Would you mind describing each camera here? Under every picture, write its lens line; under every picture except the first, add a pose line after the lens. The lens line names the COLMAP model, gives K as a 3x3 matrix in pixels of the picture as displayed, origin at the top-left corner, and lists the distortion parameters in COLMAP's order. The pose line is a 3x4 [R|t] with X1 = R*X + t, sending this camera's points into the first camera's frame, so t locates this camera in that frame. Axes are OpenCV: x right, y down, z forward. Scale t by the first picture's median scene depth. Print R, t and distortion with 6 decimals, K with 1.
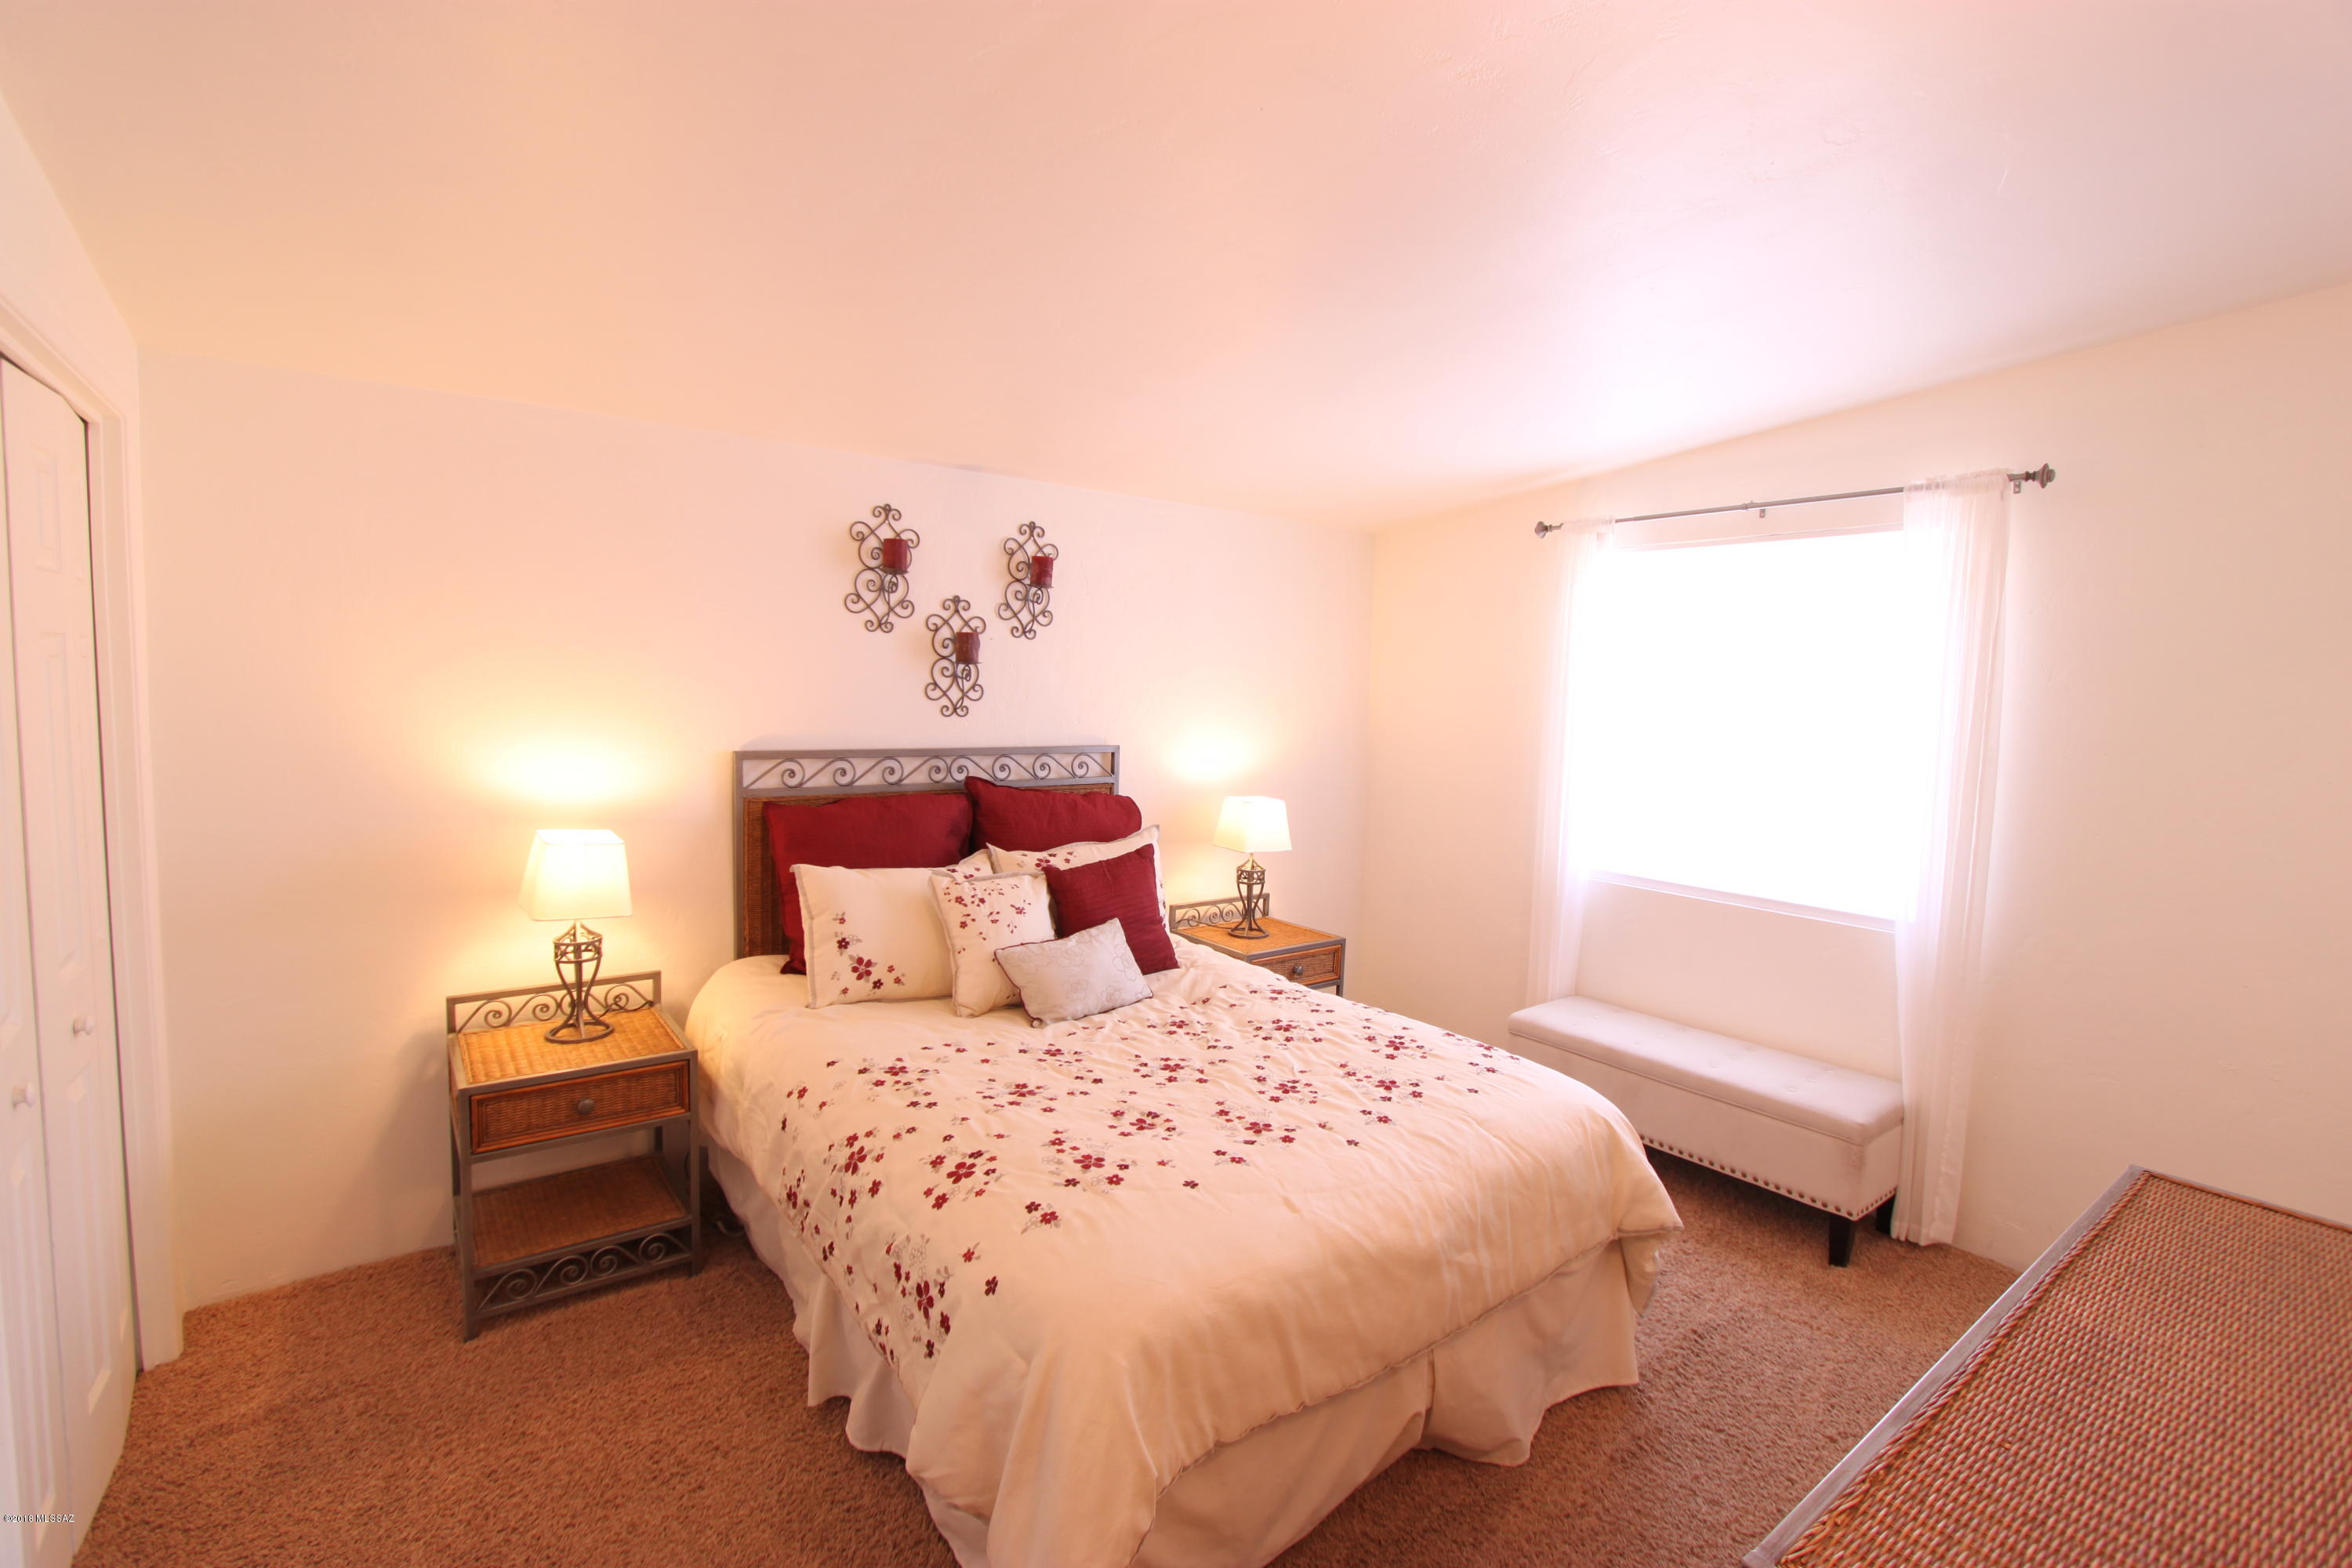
lens RADIAL K [[1073.8, 0, 1178.4], [0, 1073.8, 775.8], [0, 0, 1]] dist [-0.014290, 0.001553]
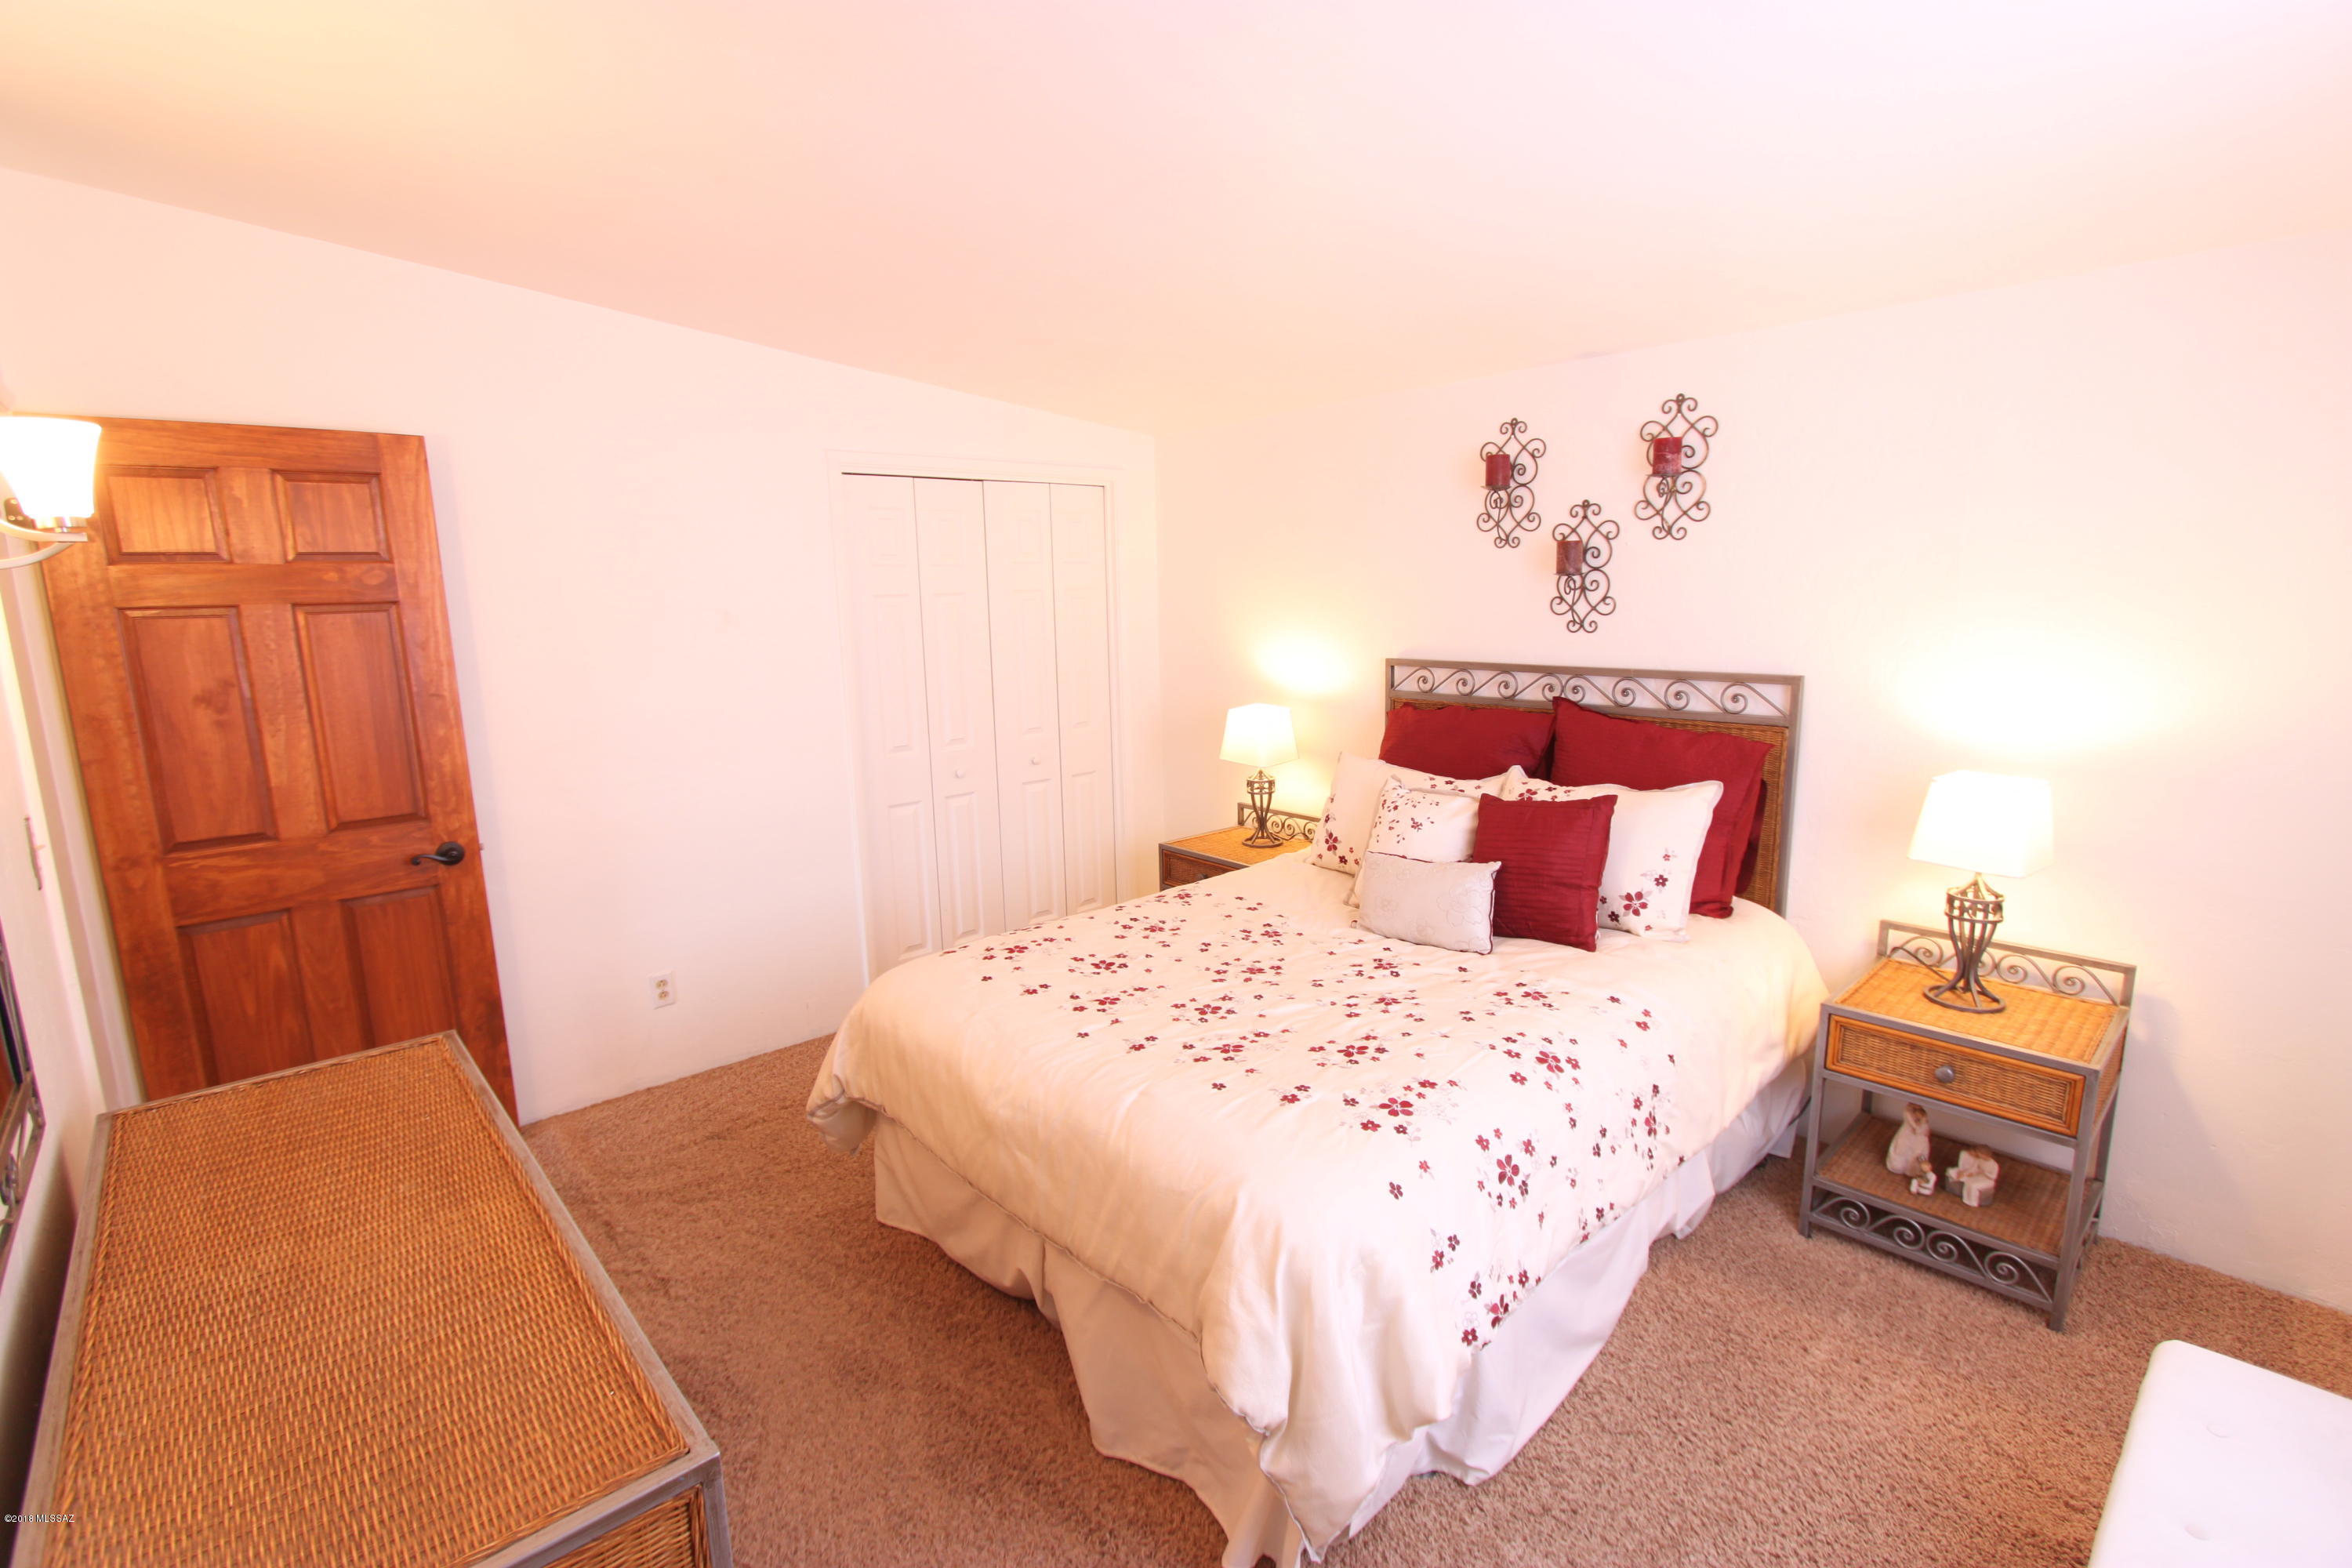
lens RADIAL K [[1073.8, 0, 1178.4], [0, 1073.8, 775.8], [0, 0, 1]] dist [-0.014290, 0.001553]
pose [[0.095296, 0.143774, -0.985012, 0.739571], [-0.062324, 0.988435, 0.138244, -0.041838], [0.993496, 0.048216, 0.103154, 0.604798]]
